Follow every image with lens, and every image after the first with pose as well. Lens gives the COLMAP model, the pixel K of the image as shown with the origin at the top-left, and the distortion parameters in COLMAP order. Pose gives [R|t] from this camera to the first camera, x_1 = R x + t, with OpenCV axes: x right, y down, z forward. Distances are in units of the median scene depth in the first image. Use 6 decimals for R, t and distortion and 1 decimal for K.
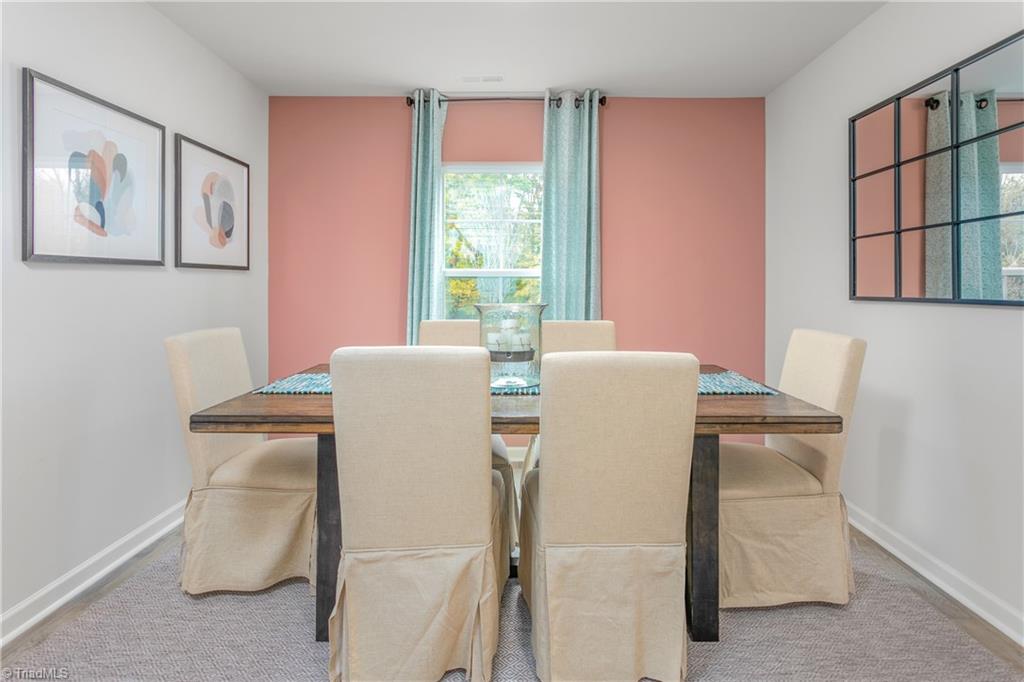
lens RADIAL K [[495.2, 0, 563.0], [0, 495.2, 292.5], [0, 0, 1]] dist [-0.004948, 0.001519]
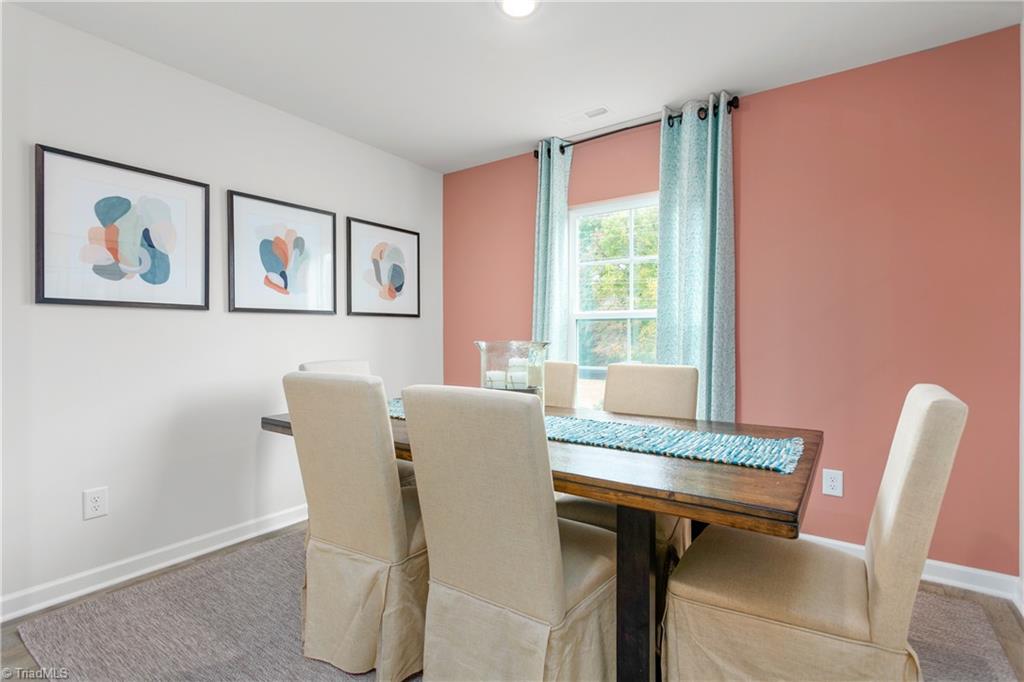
lens RADIAL K [[495.2, 0, 513.8], [0, 495.2, 341.3], [0, 0, 1]] dist [-0.004948, 0.001519]
pose [[0.812544, 0.003199, -0.582891, 0.340629], [-0.002906, 0.999995, 0.001438, 0.015119], [0.582893, 0.000526, 0.812549, 0.144105]]
